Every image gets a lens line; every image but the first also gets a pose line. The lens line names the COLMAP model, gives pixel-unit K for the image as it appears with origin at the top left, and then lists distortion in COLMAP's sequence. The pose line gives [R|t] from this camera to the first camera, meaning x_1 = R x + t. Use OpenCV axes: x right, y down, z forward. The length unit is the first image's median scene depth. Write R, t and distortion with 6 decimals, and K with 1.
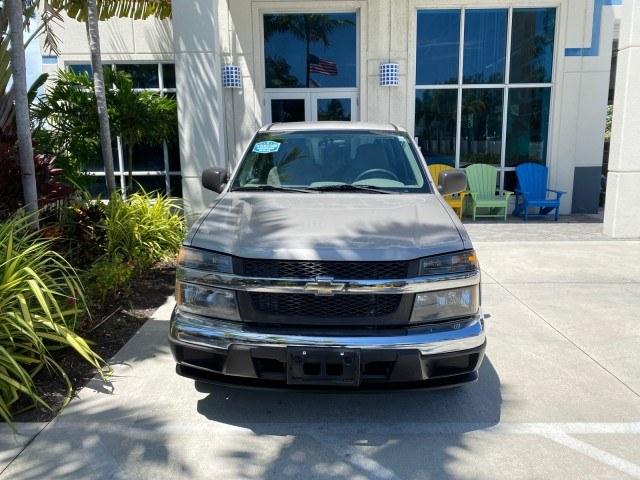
lens RADIAL K [[496.4, 0, 319.5], [0, 496.4, 239.7], [0, 0, 1]] dist [0.002350, -0.000793]
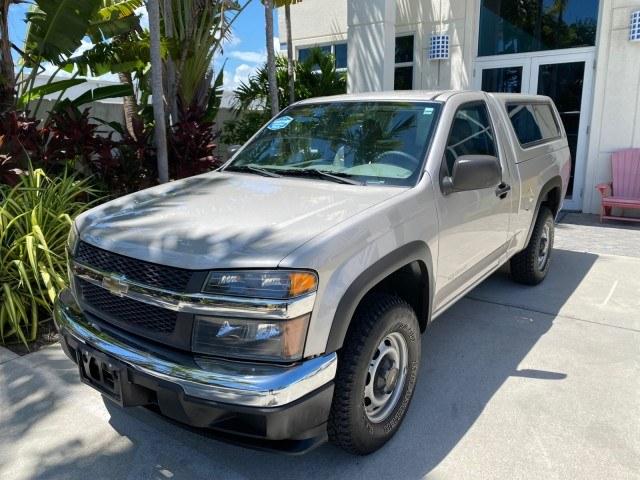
lens RADIAL K [[499.1, 0, 318.1], [0, 499.1, 239.1], [0, 0, 1]] dist [0.005892, -0.002351]
pose [[0.822304, 0.124578, -0.555244, 0.501183], [-0.103423, 0.992210, 0.069451, -0.051966], [0.559571, 0.000315, 0.828783, 0.307107]]
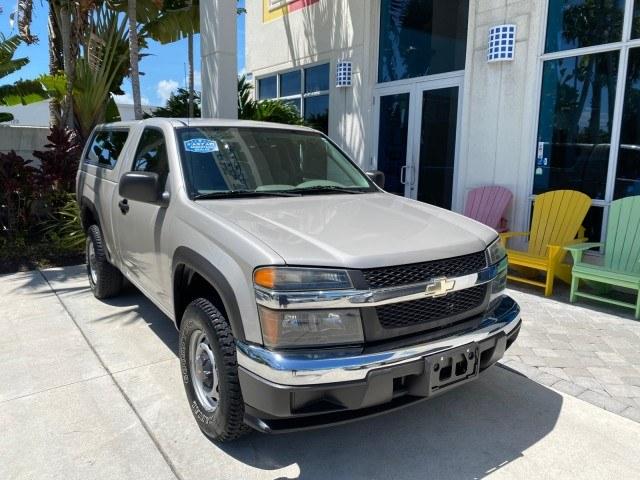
lens RADIAL K [[487.8, 0, 318.8], [0, 487.8, 241.2], [0, 0, 1]] dist [0.006321, 0.002480]
pose [[0.803199, -0.099368, 0.587365, -0.471879], [0.106292, 0.994073, 0.022823, -0.025985], [-0.586151, 0.044101, 0.809001, 0.237873]]
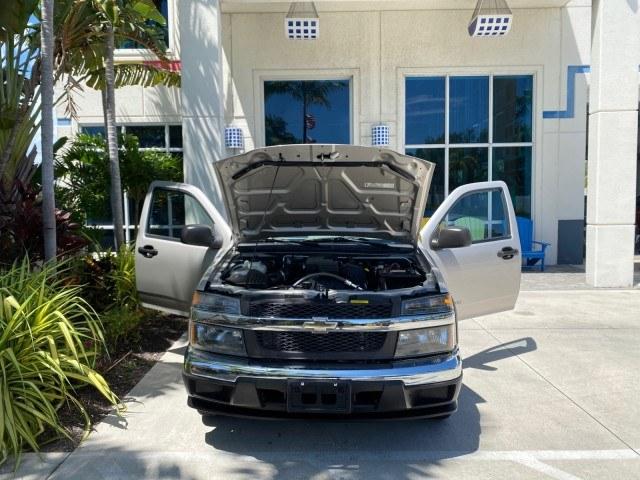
lens RADIAL K [[495.4, 0, 318.9], [0, 495.4, 239.0], [0, 0, 1]] dist [0.000887, -0.001801]
pose [[0.999978, -0.002129, 0.006305, 0.000499], [0.002786, 0.994349, -0.106122, 0.010634], [-0.006043, 0.106137, 0.994333, -0.110331]]
